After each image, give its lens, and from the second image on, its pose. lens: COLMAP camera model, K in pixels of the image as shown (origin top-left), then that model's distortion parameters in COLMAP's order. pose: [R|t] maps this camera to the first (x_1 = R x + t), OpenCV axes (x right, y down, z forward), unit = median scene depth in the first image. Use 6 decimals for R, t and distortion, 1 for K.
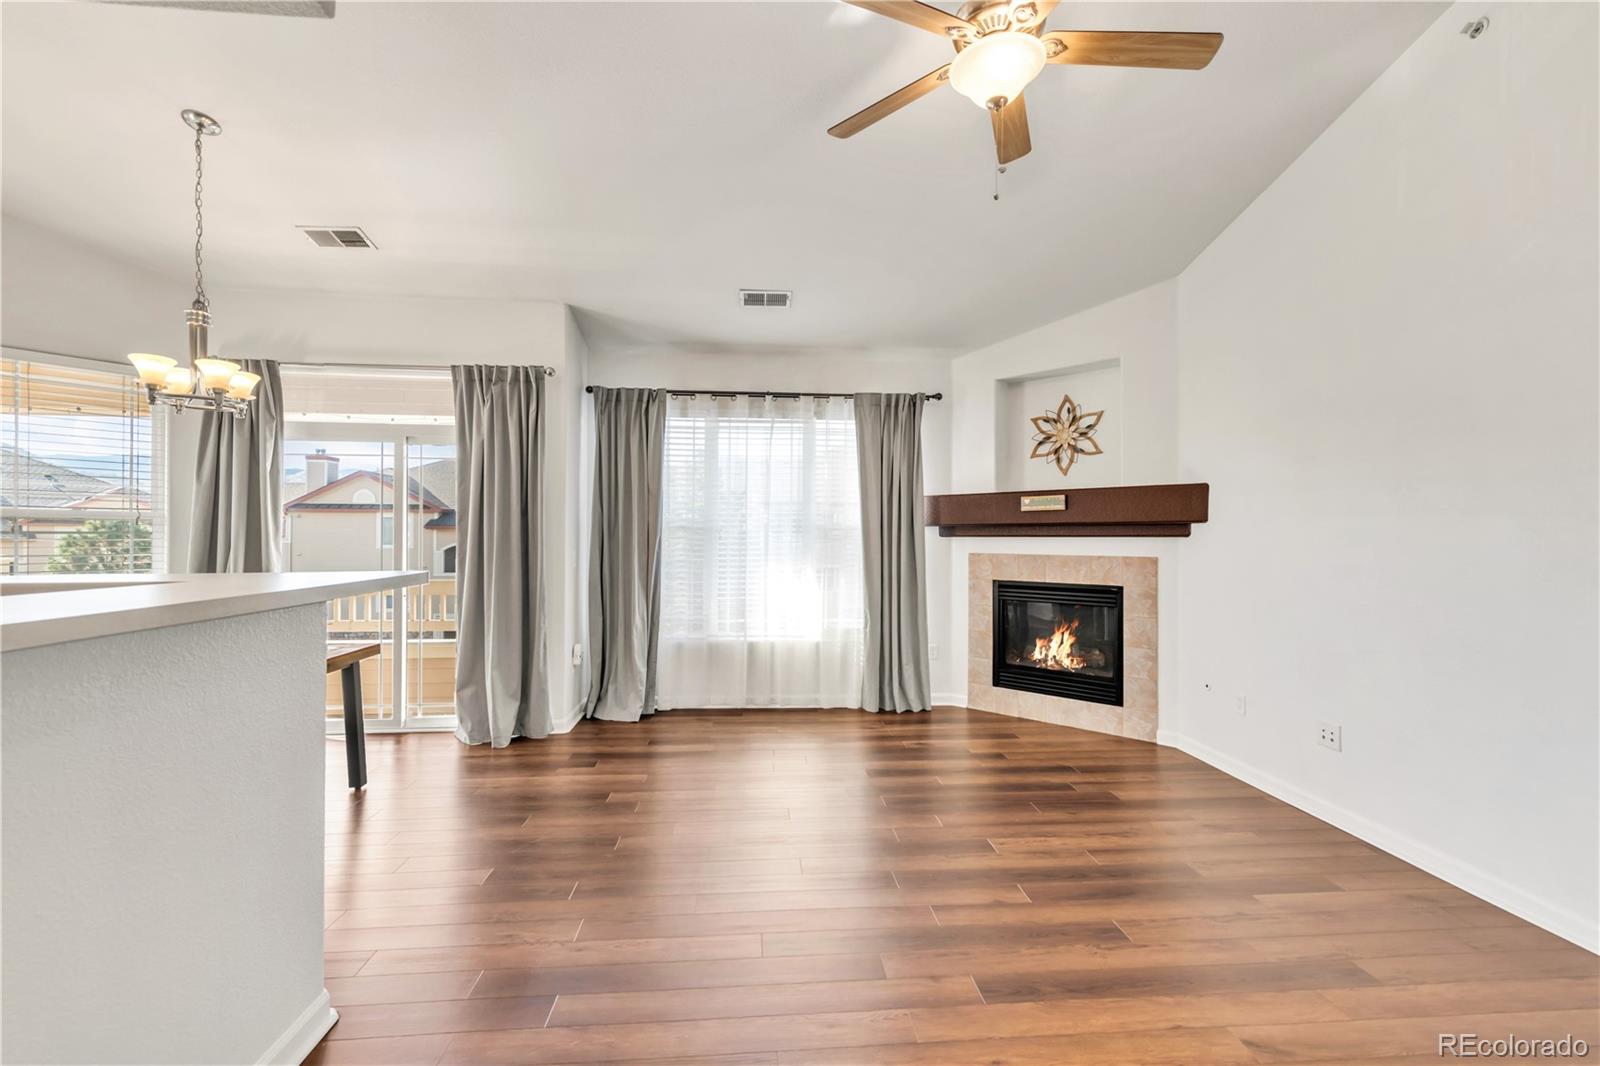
lens RADIAL K [[651.9, 0, 807.7], [0, 651.9, 530.0], [0, 0, 1]] dist [0.016683, -0.001215]
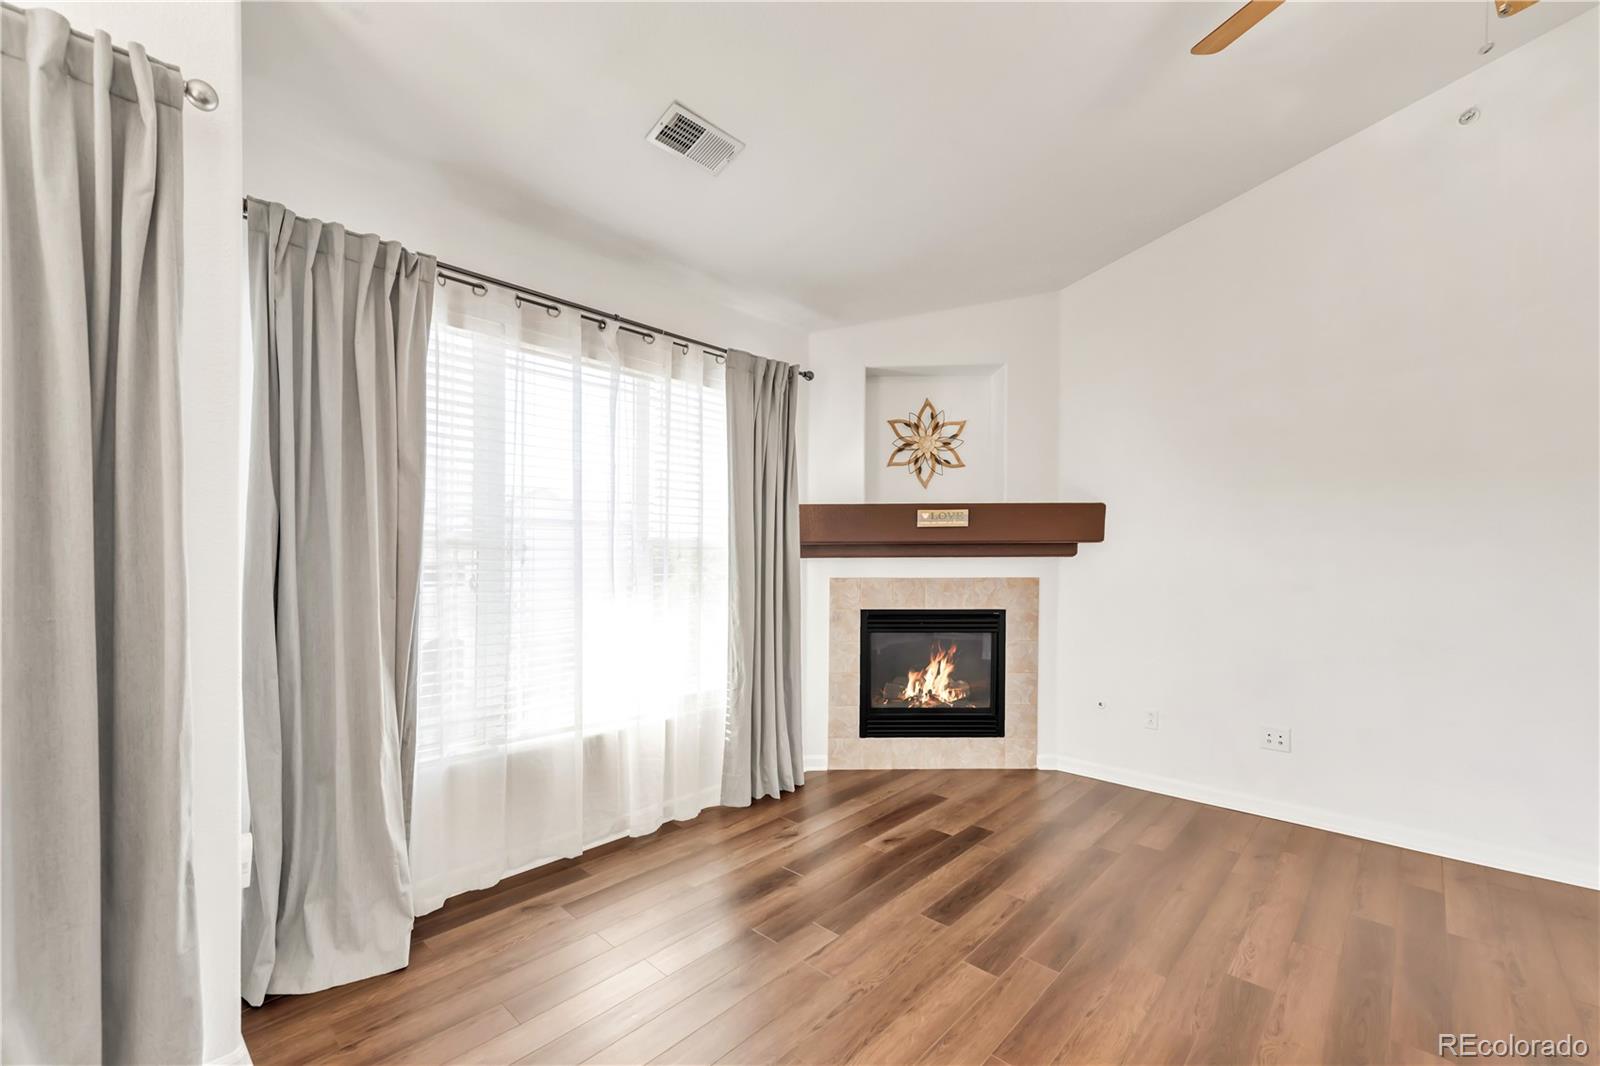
lens RADIAL K [[651.9, 0, 778.2], [0, 651.9, 557.7], [0, 0, 1]] dist [0.016683, -0.001215]
pose [[0.759519, -0.005289, 0.650463, -0.345177], [-0.002187, 0.999941, 0.010685, 0.002170], [-0.650481, -0.009538, 0.759462, 0.458545]]
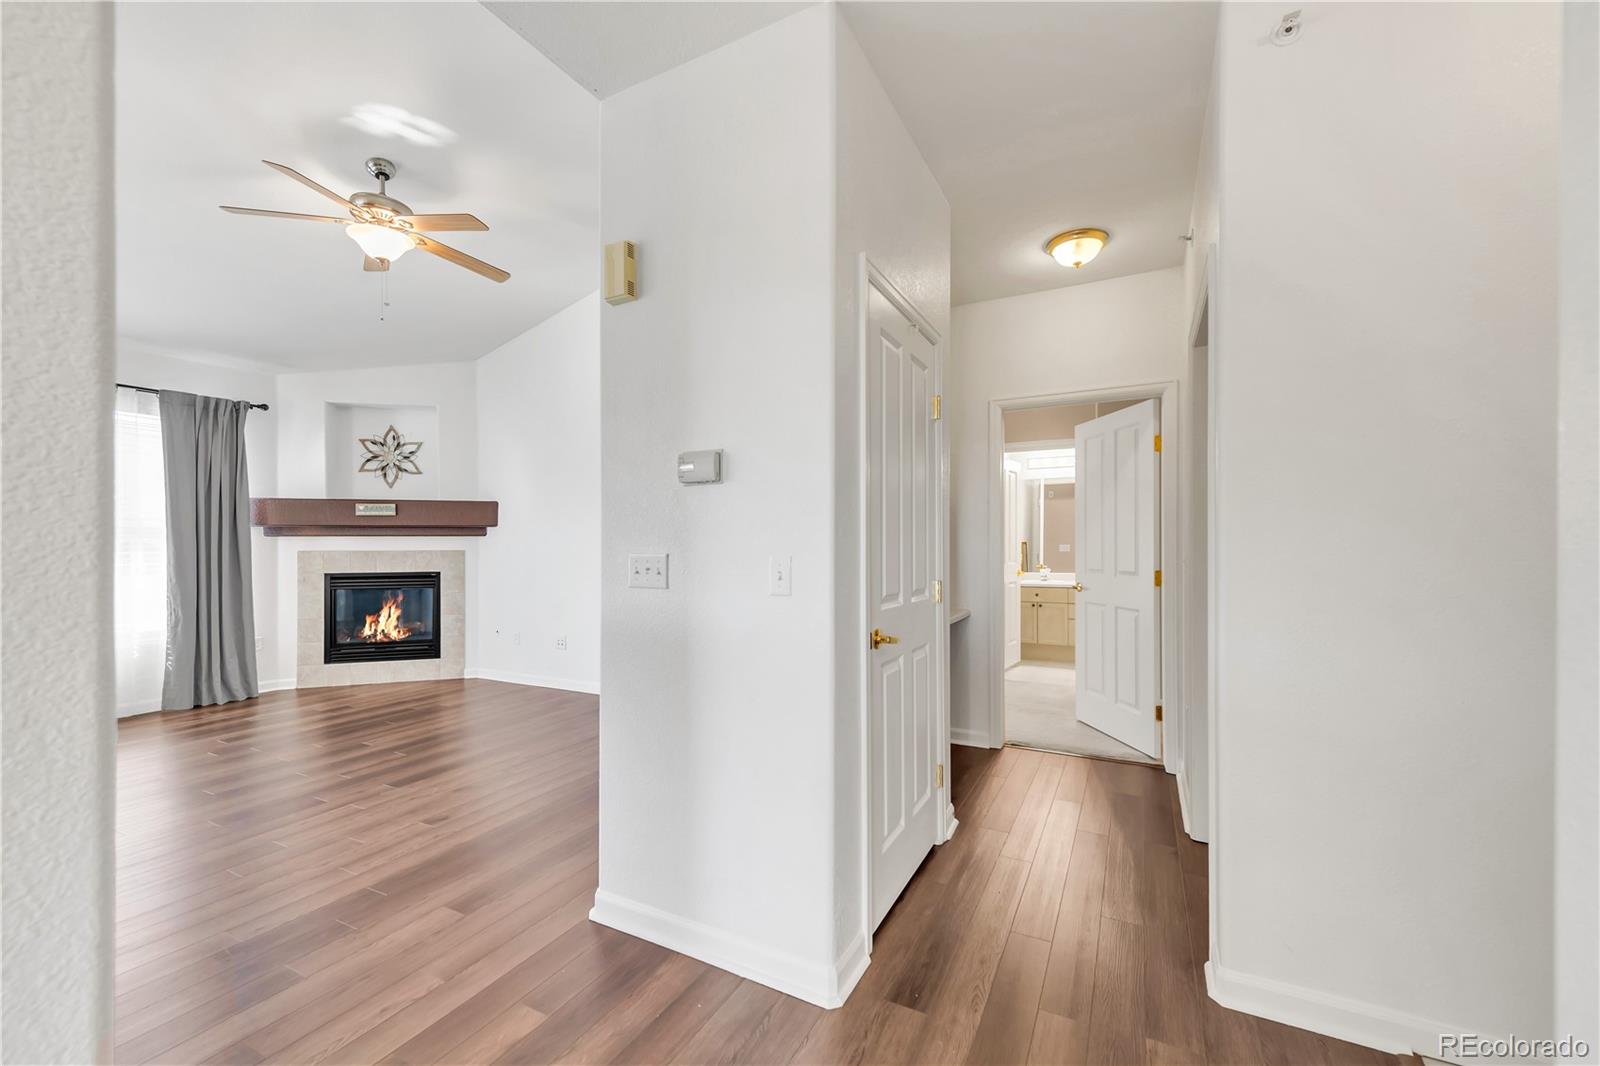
lens RADIAL K [[651.9, 0, 790.6], [0, 651.9, 545.3], [0, 0, 1]] dist [0.016683, -0.001215]
pose [[0.542754, -0.006721, 0.839865, -0.259424], [-0.001911, 0.999956, 0.009237, 0.014375], [-0.839890, -0.006618, 0.542717, -0.349862]]
